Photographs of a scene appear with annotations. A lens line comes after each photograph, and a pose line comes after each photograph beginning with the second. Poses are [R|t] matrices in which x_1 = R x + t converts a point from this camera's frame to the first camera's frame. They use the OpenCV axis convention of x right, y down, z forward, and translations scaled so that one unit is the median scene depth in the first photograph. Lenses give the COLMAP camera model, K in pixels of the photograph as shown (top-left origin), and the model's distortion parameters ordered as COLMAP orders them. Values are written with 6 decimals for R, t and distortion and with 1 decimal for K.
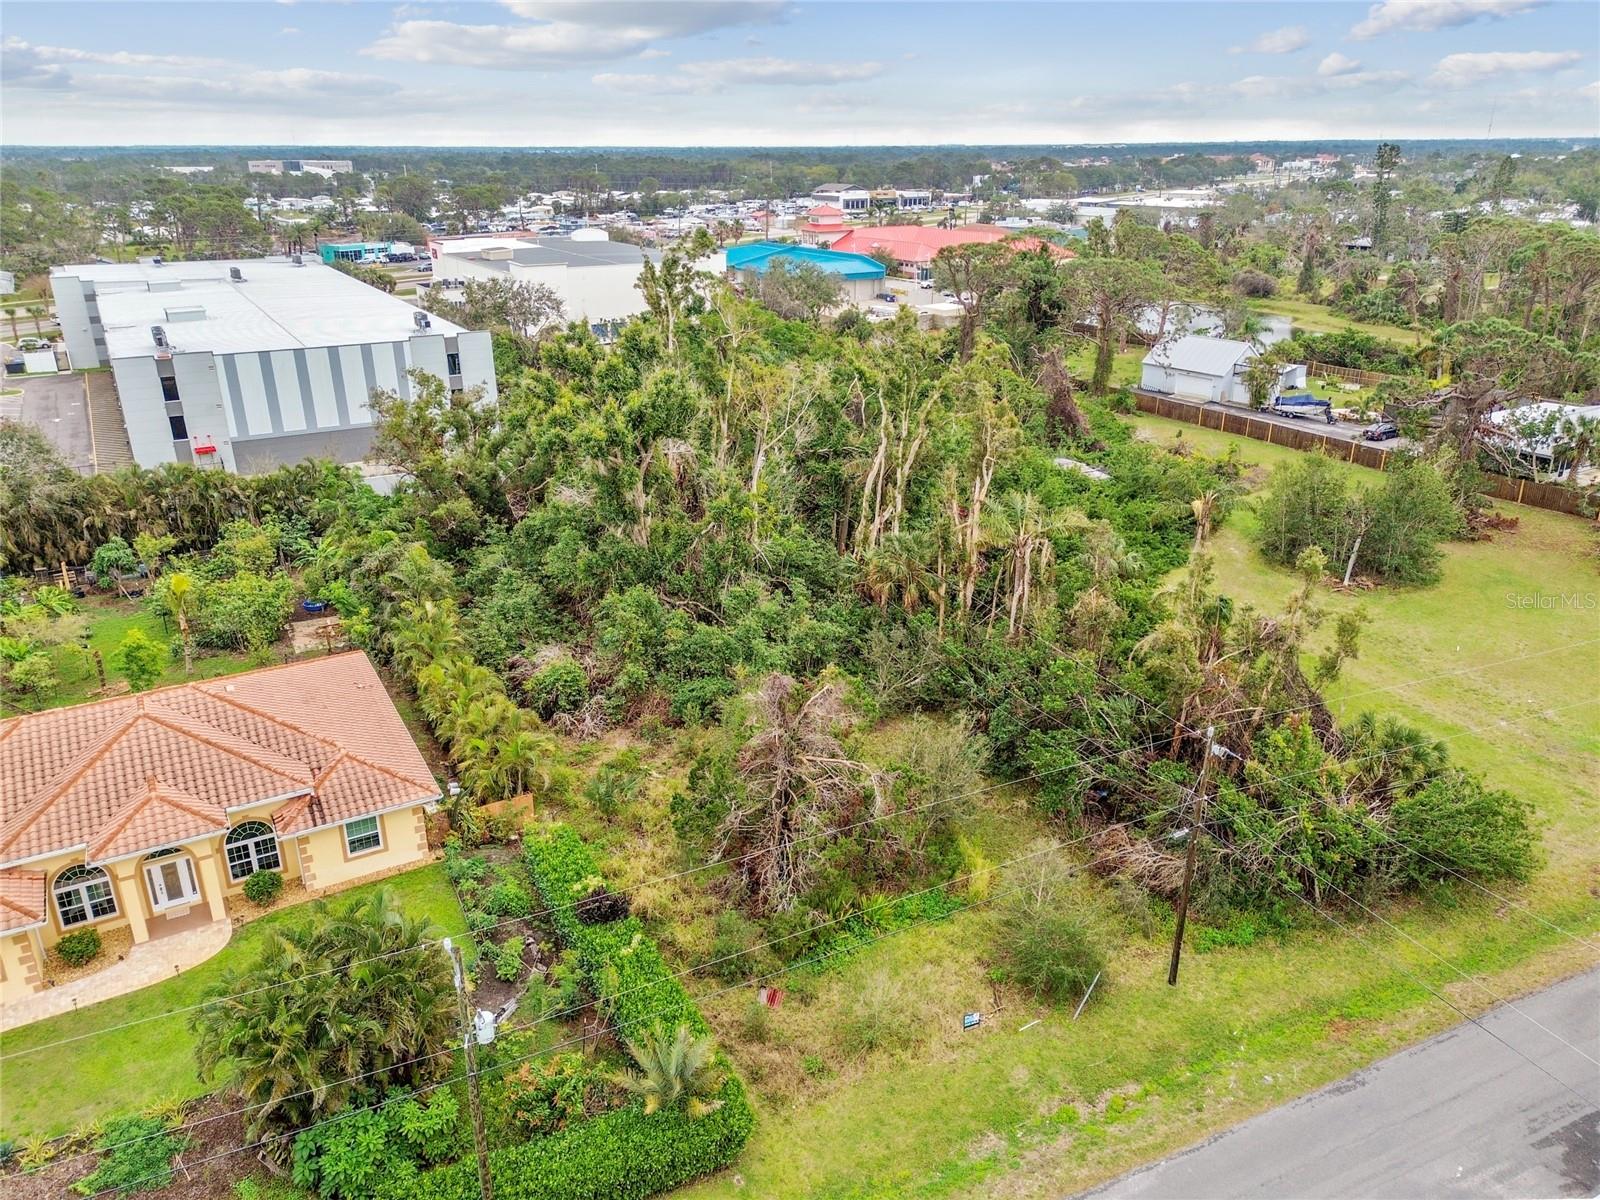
lens RADIAL K [[1144.6, 0, 800.0], [0, 1144.6, 600.0], [0, 0, 1]] dist [0.031286, -0.003304]
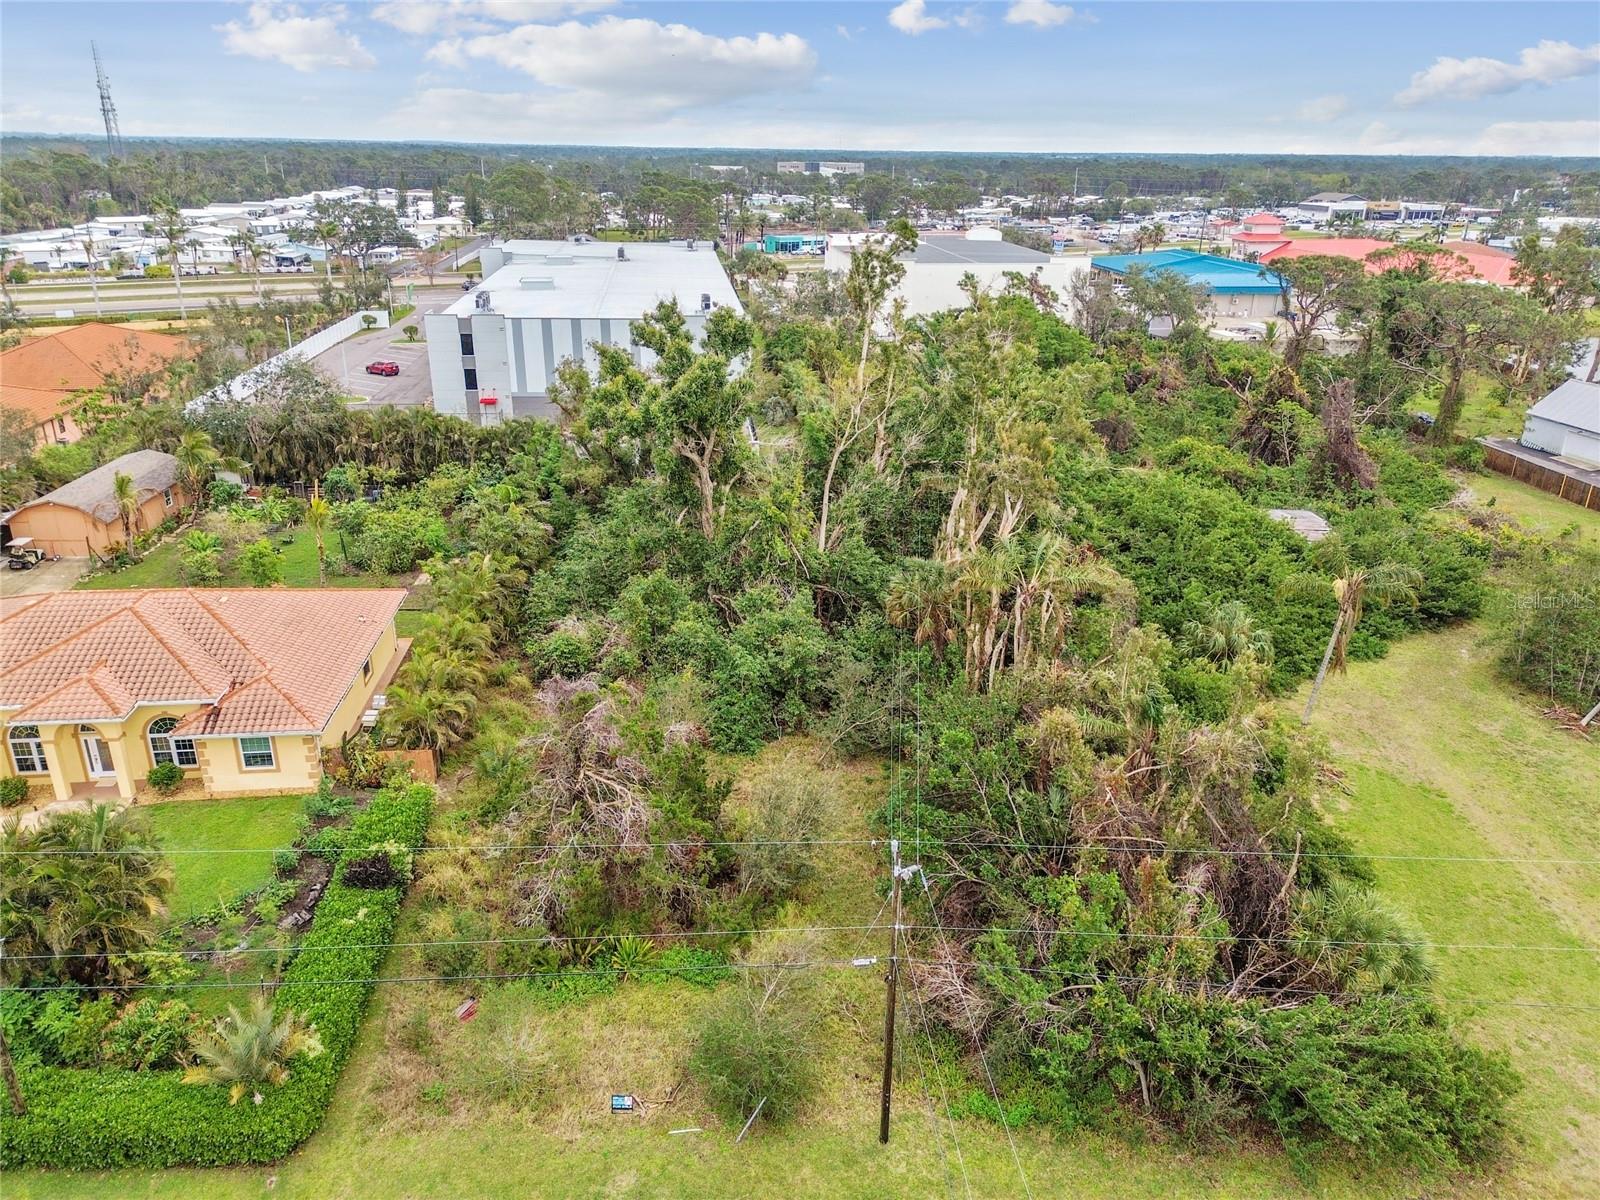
lens RADIAL K [[1122.3, 0, 800.0], [0, 1122.3, 600.0], [0, 0, 1]] dist [0.060272, -0.055660]
pose [[0.913118, 0.166083, -0.372332, 0.256941], [-0.165686, 0.985616, 0.033312, -0.031075], [0.372509, 0.031273, 0.927501, 0.114799]]
